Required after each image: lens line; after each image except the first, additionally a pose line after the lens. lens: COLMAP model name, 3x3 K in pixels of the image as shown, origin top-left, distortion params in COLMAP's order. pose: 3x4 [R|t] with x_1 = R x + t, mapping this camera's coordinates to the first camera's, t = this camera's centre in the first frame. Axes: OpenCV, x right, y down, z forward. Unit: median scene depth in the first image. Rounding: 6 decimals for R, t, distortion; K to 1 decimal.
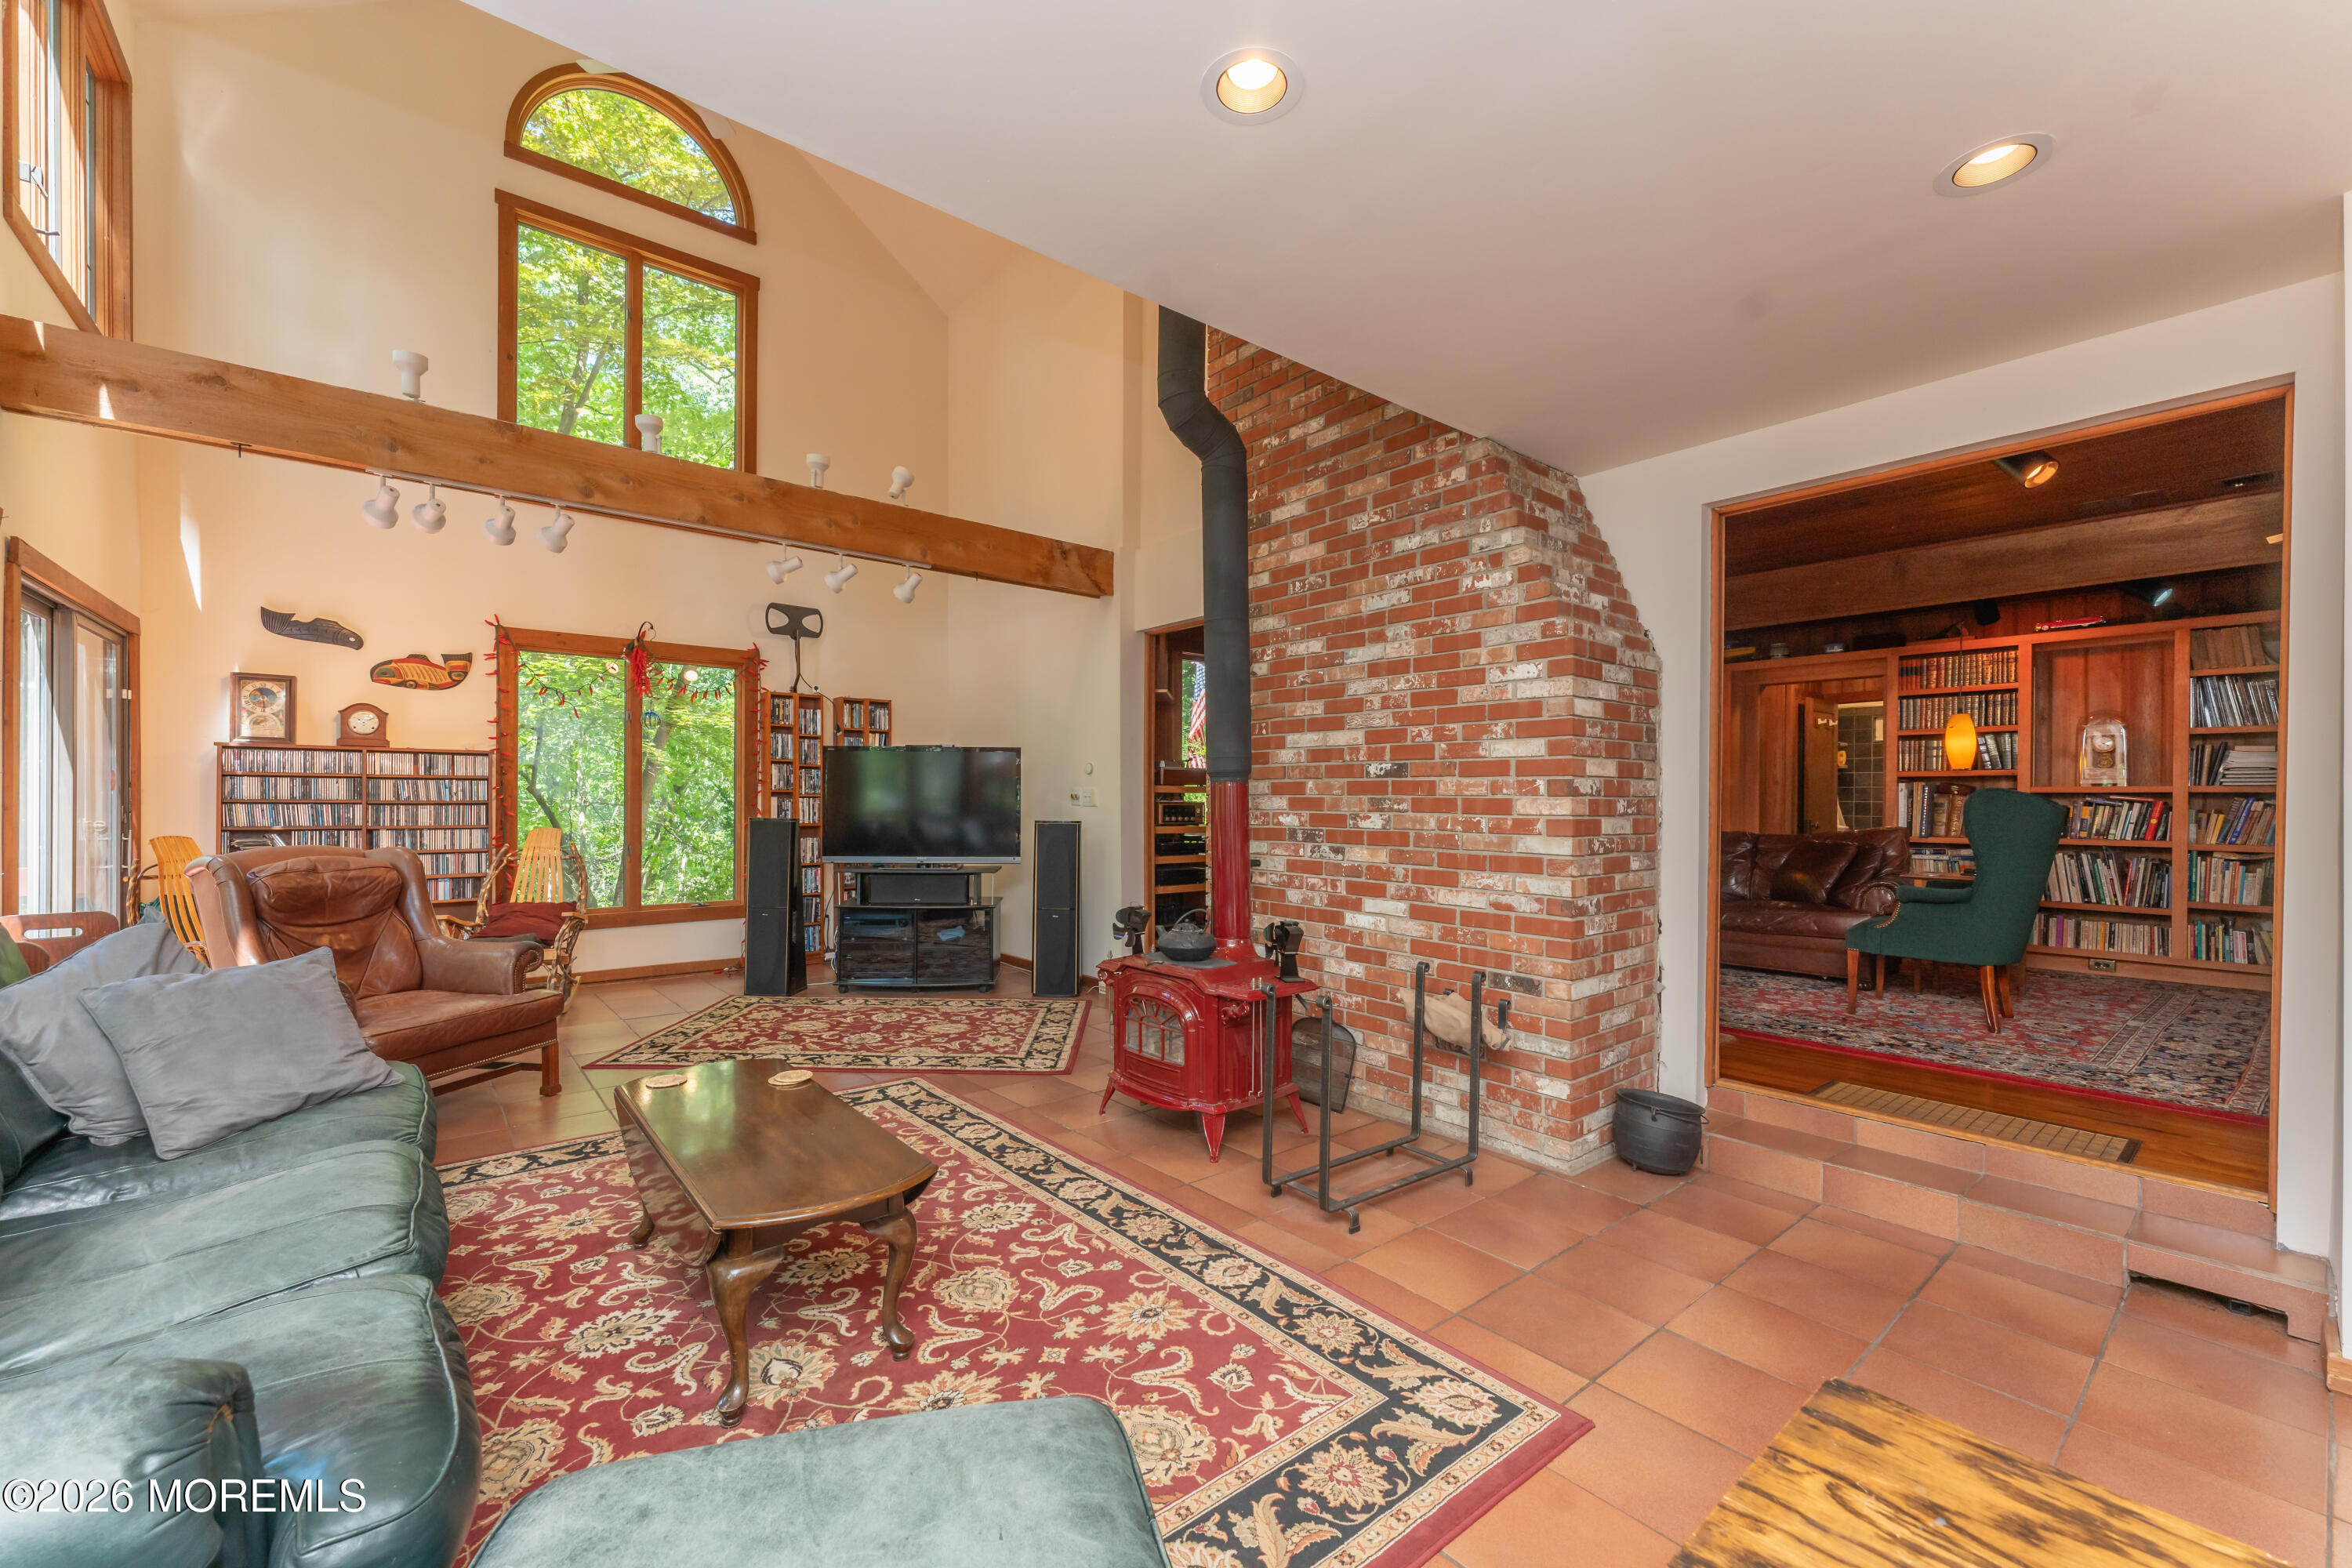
lens RADIAL K [[921.4, 0, 1154.2], [0, 921.4, 799.1], [0, 0, 1]] dist [0.002890, 0.000412]
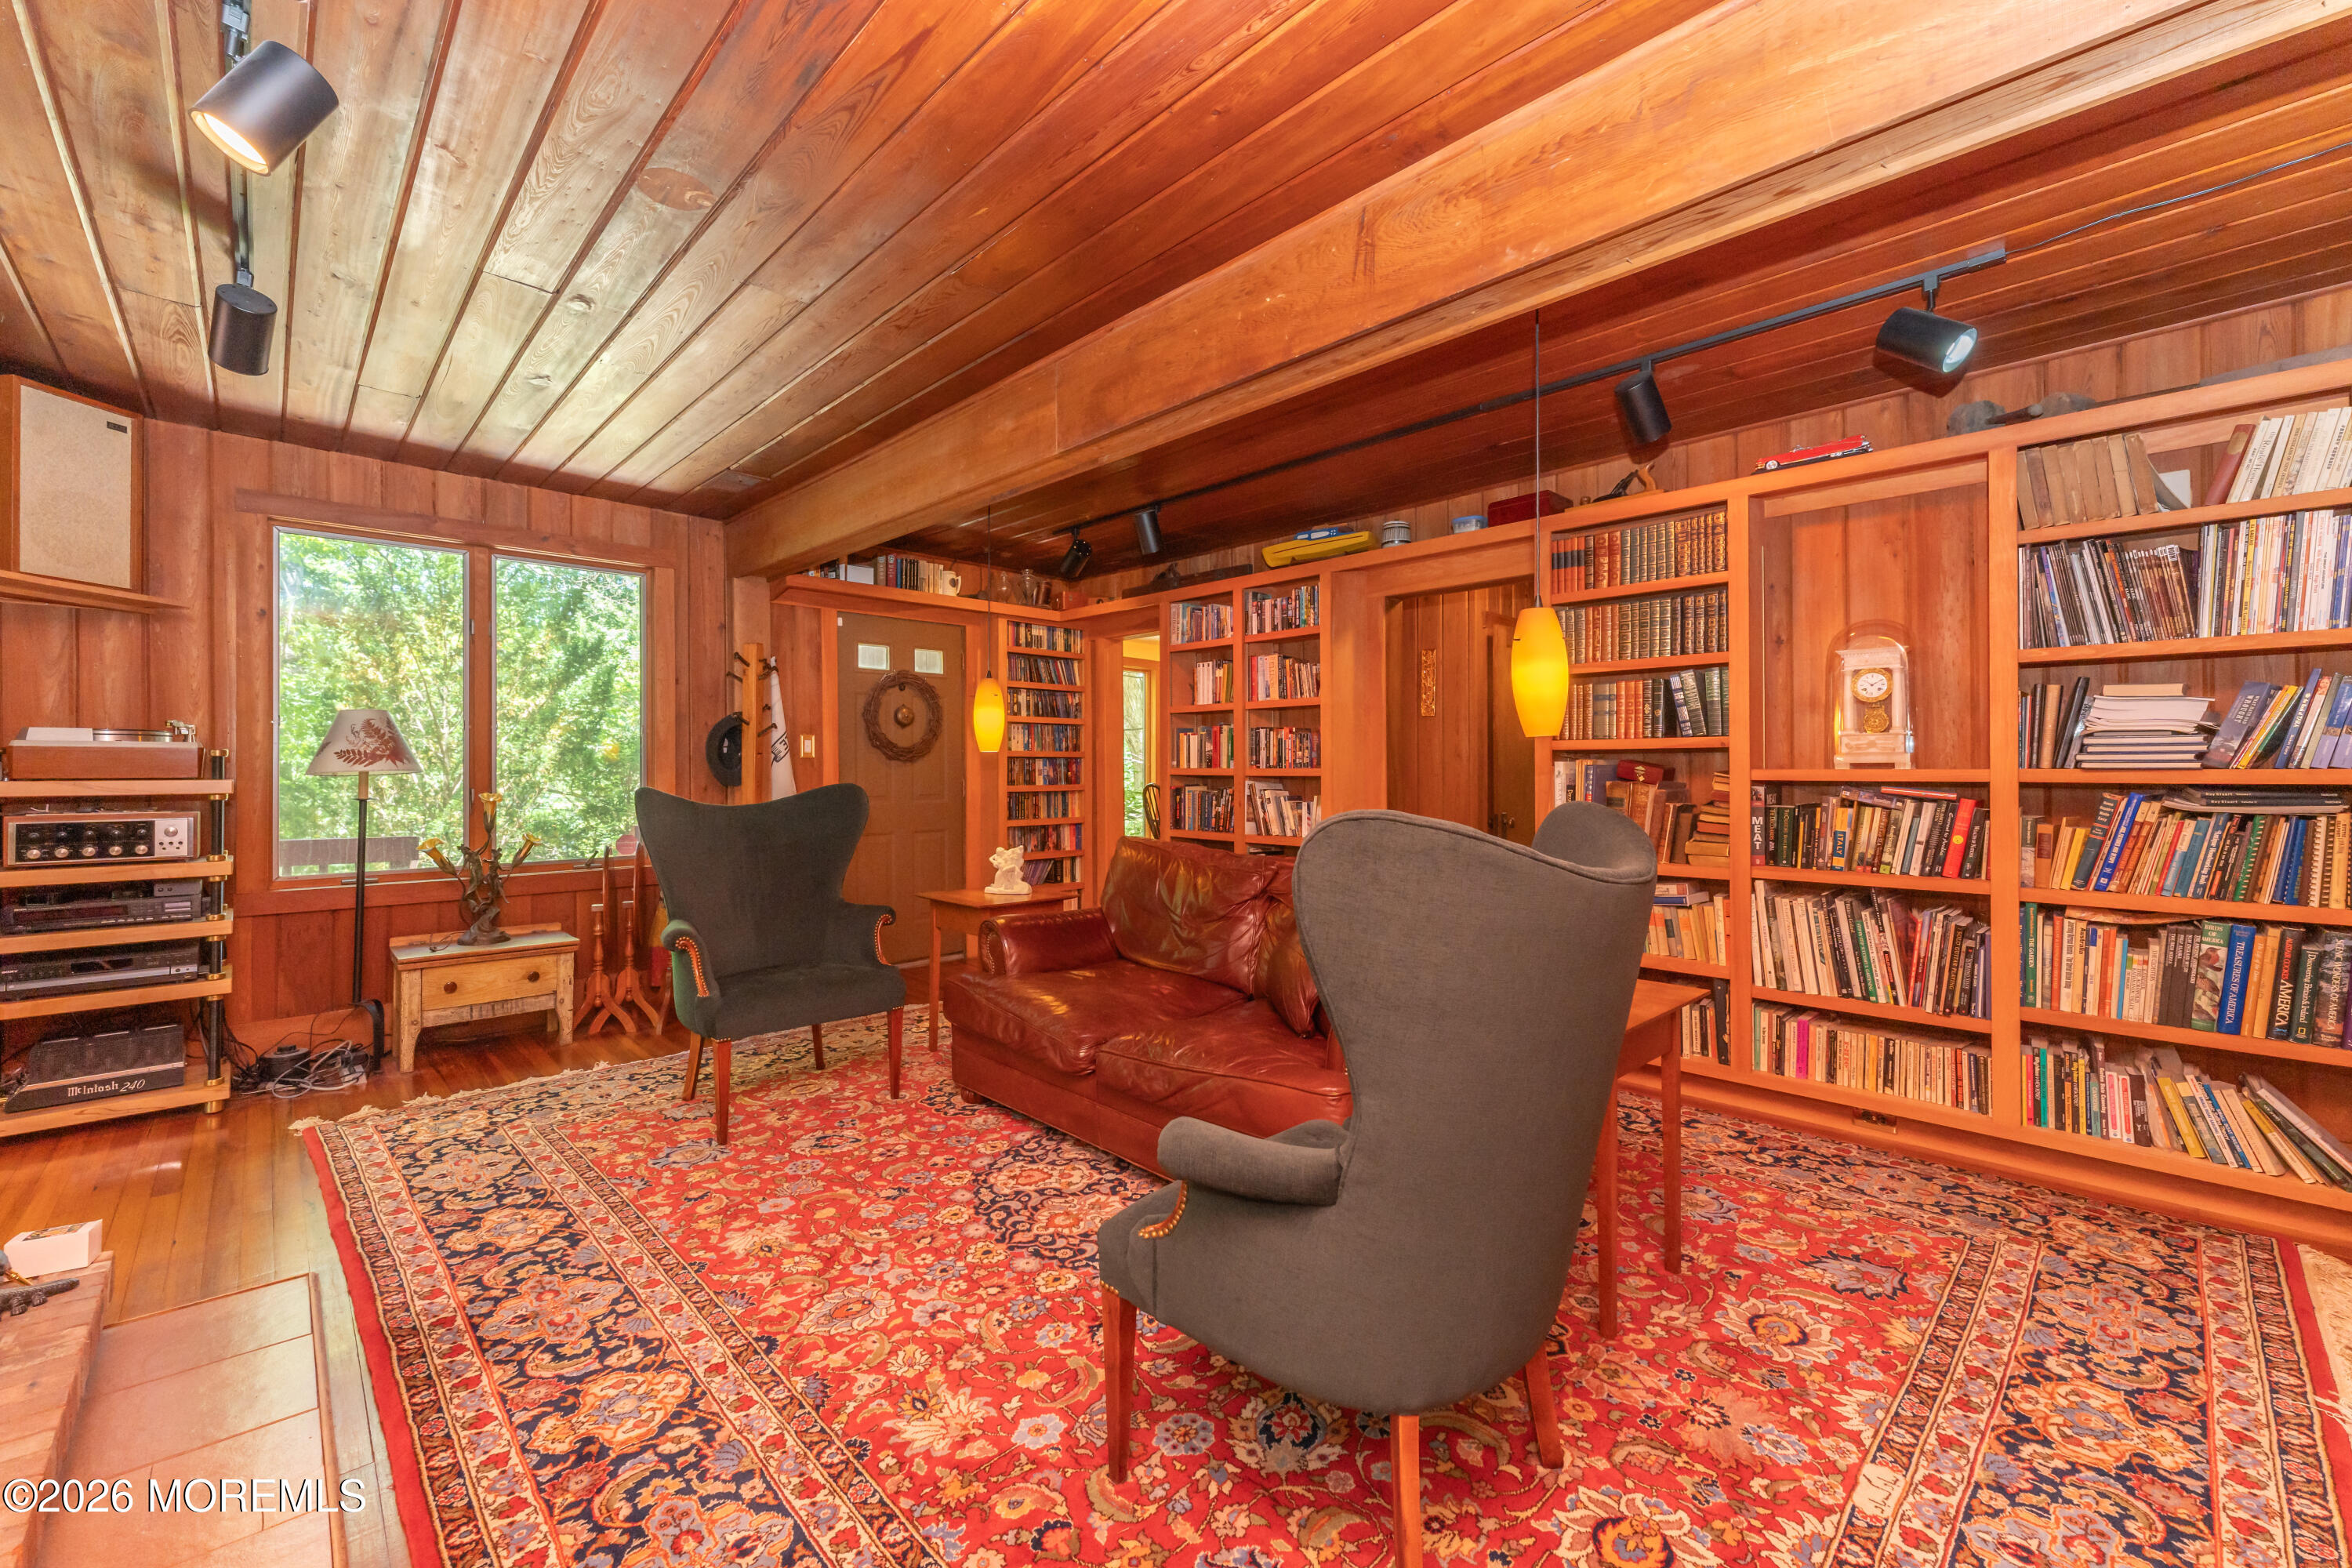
lens RADIAL K [[944.9, 0, 1176.6], [0, 944.9, 758.8], [0, 0, 1]] dist [0.000242, -0.000288]
pose [[0.994393, -0.007200, 0.105499, 0.854493], [0.007960, 0.999945, -0.006787, -0.027041], [-0.105445, 0.007589, 0.994396, 0.755568]]
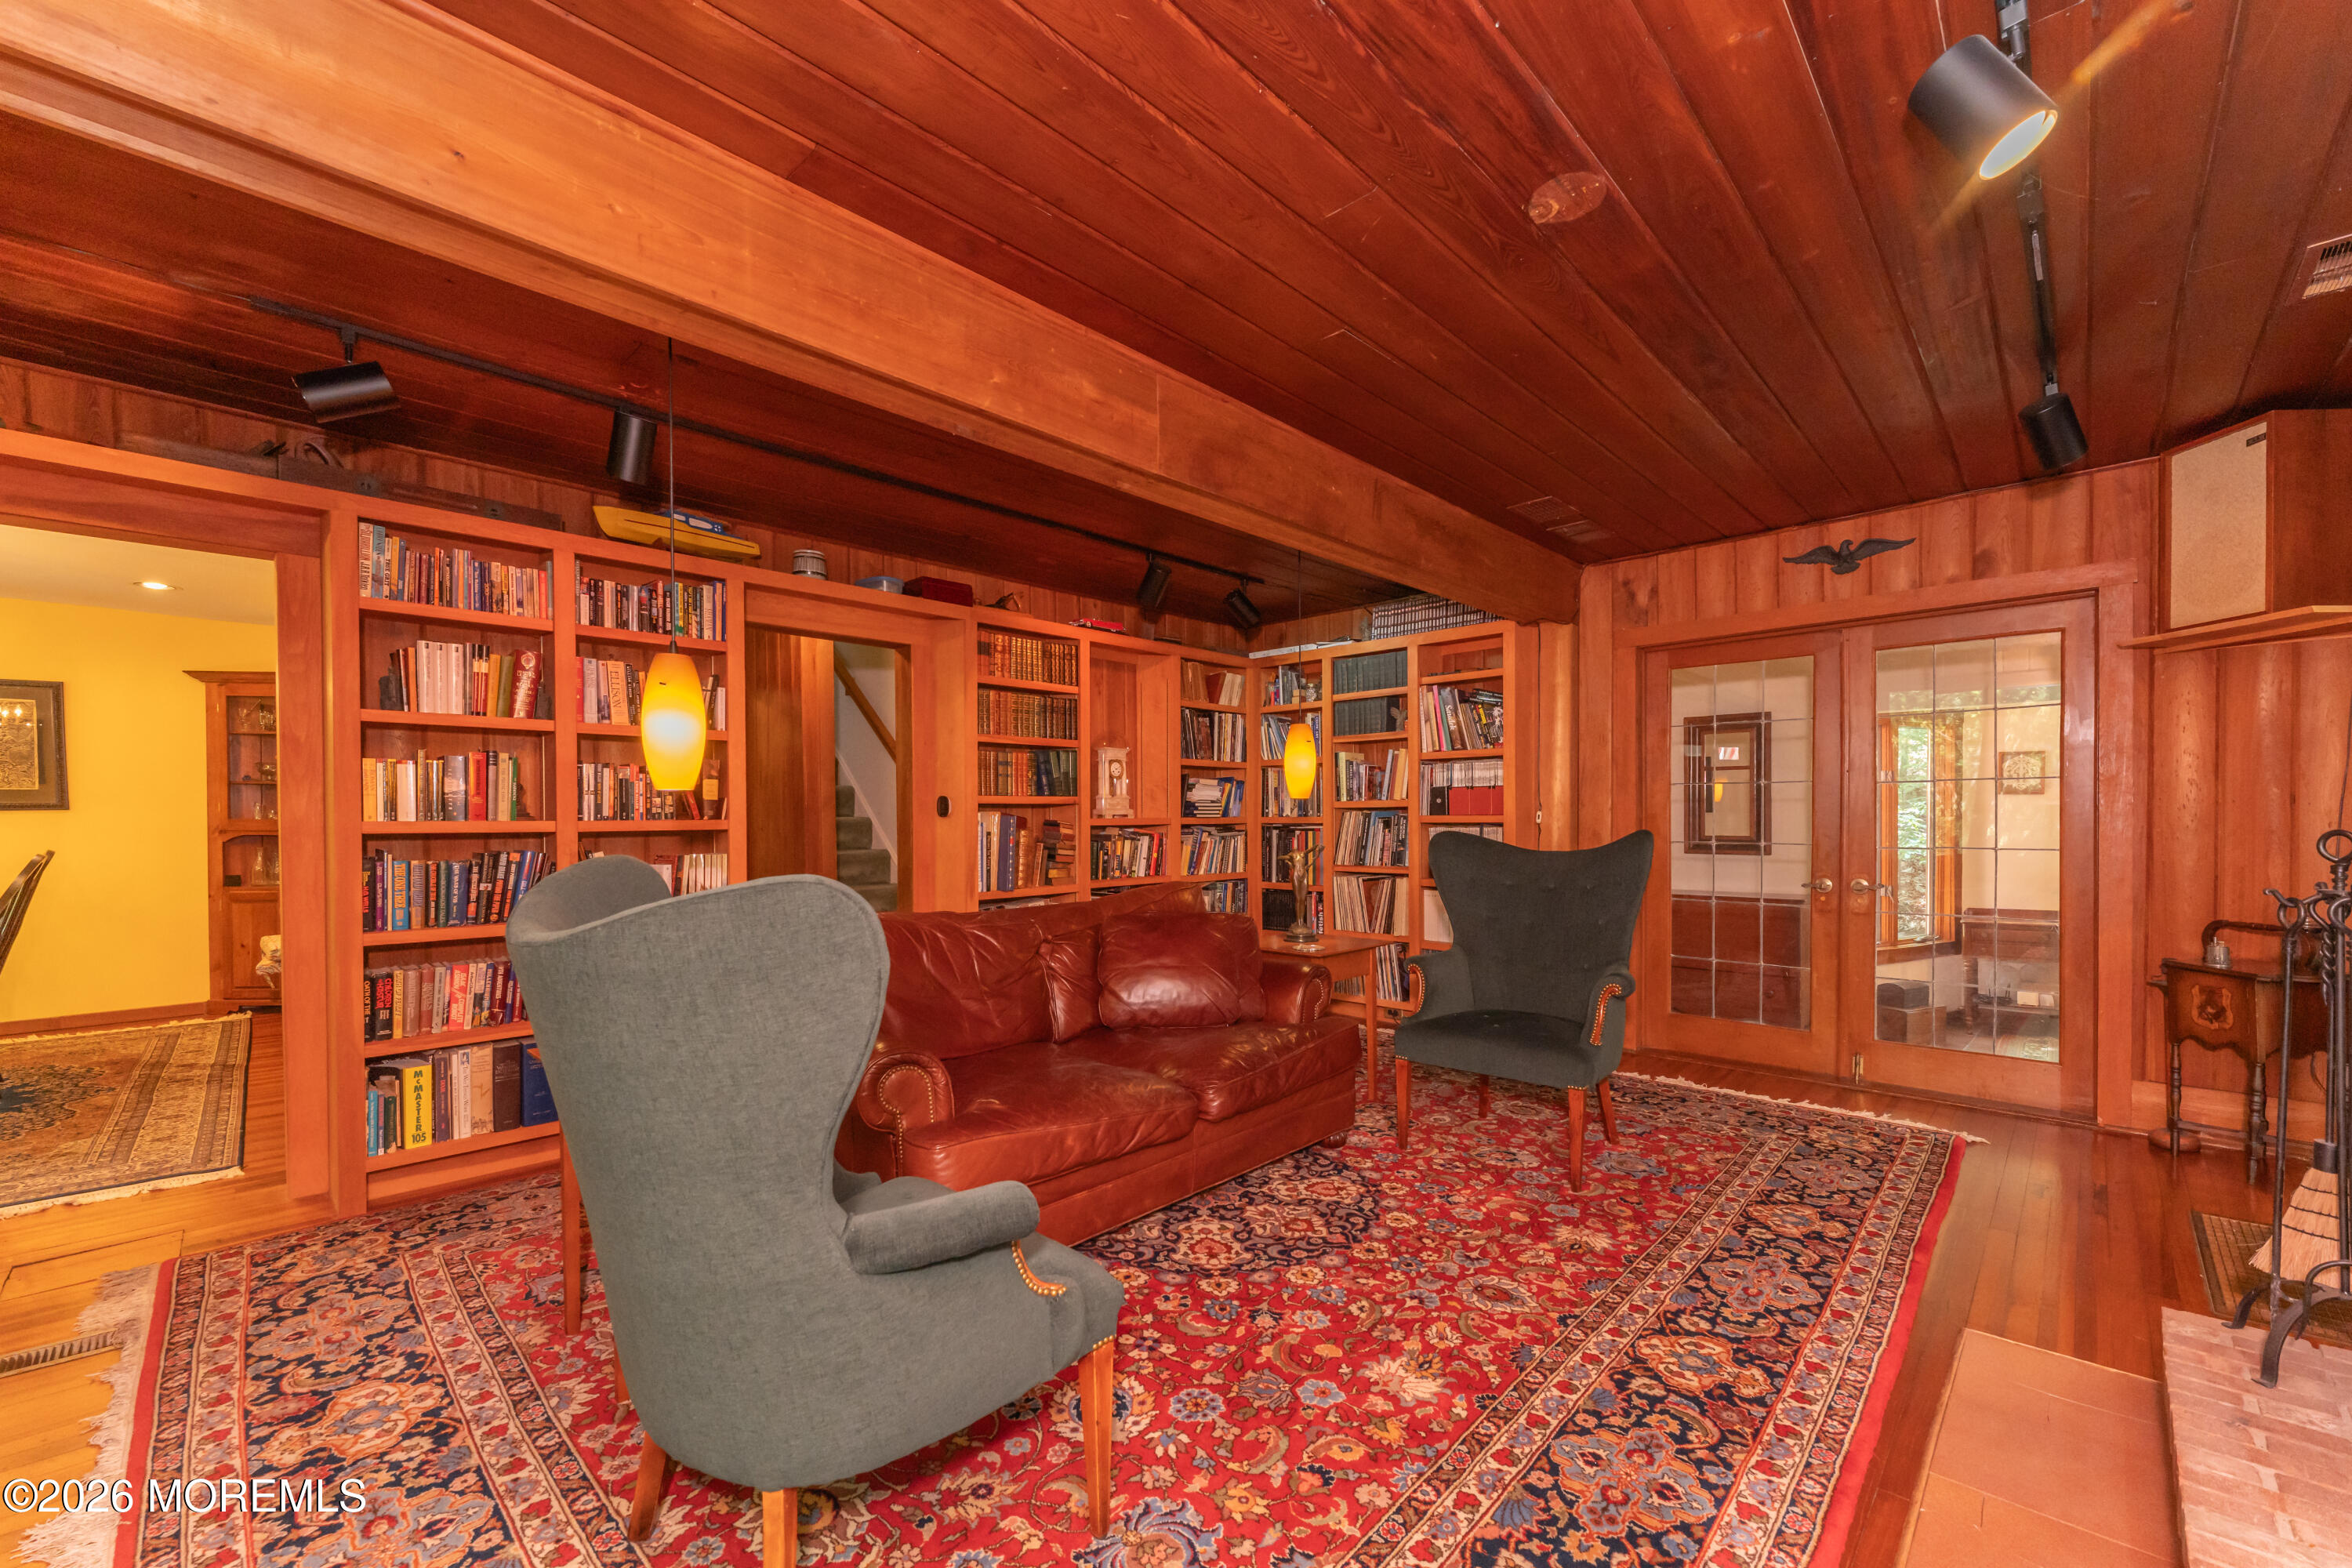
lens RADIAL K [[964.9, 0, 1135.8], [0, 964.9, 831.5], [0, 0, 1]] dist [0.001741, 0.000236]
pose [[-0.125535, -0.026587, 0.991733, 0.164450], [-0.000824, 0.999643, 0.026695, -0.036182], [-0.992089, 0.002534, -0.125513, 1.590113]]
